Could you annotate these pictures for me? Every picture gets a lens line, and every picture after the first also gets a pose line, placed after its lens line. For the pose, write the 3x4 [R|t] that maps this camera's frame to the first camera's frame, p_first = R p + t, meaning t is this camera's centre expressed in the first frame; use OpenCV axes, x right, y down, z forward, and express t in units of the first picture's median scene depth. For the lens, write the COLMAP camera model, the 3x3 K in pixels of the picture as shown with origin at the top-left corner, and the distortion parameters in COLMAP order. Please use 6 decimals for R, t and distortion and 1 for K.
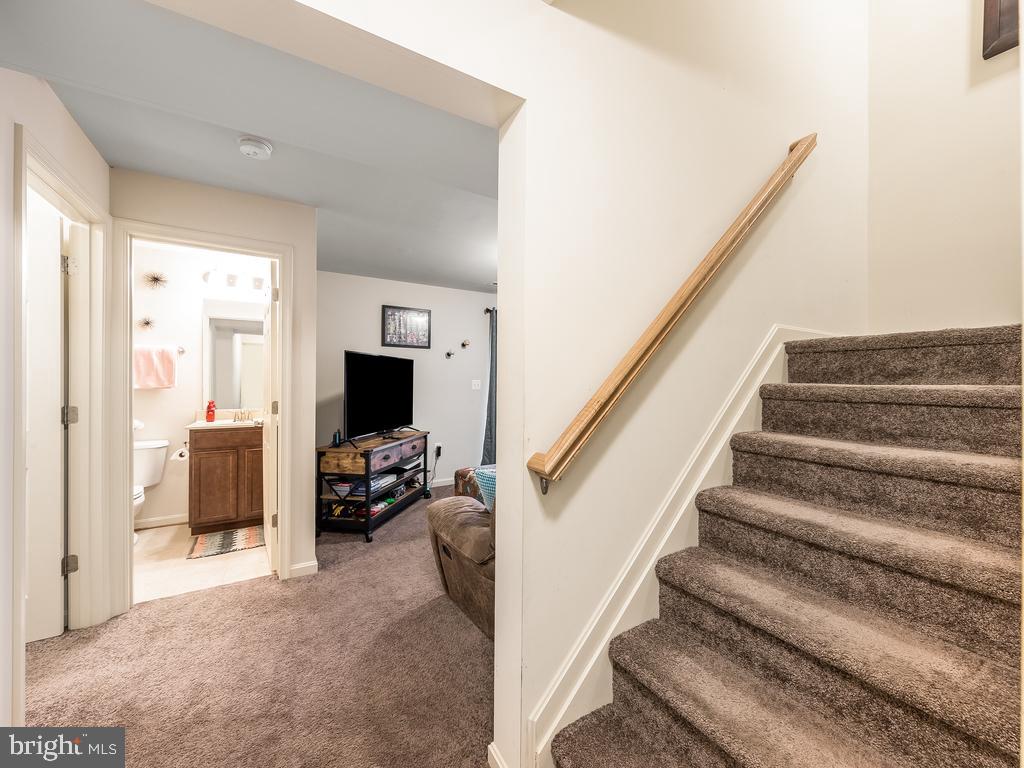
lens RADIAL K [[396.4, 0, 512.0], [0, 396.4, 384.0], [0, 0, 1]] dist [0.000456, 0.000007]
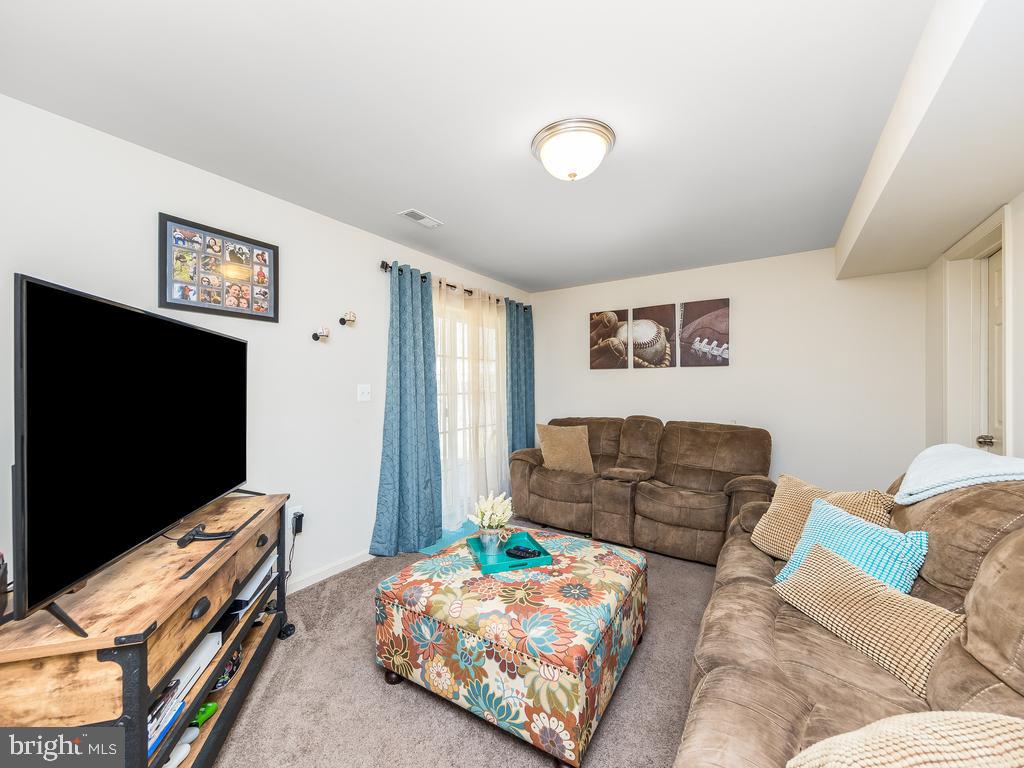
lens RADIAL K [[396.4, 0, 512.0], [0, 396.4, 384.0], [0, 0, 1]] dist [0.000456, 0.000007]
pose [[0.894883, -0.001801, 0.446296, -0.183180], [0.004215, 0.999981, -0.004416, -0.008041], [-0.446280, 0.005833, 0.894874, 0.460136]]
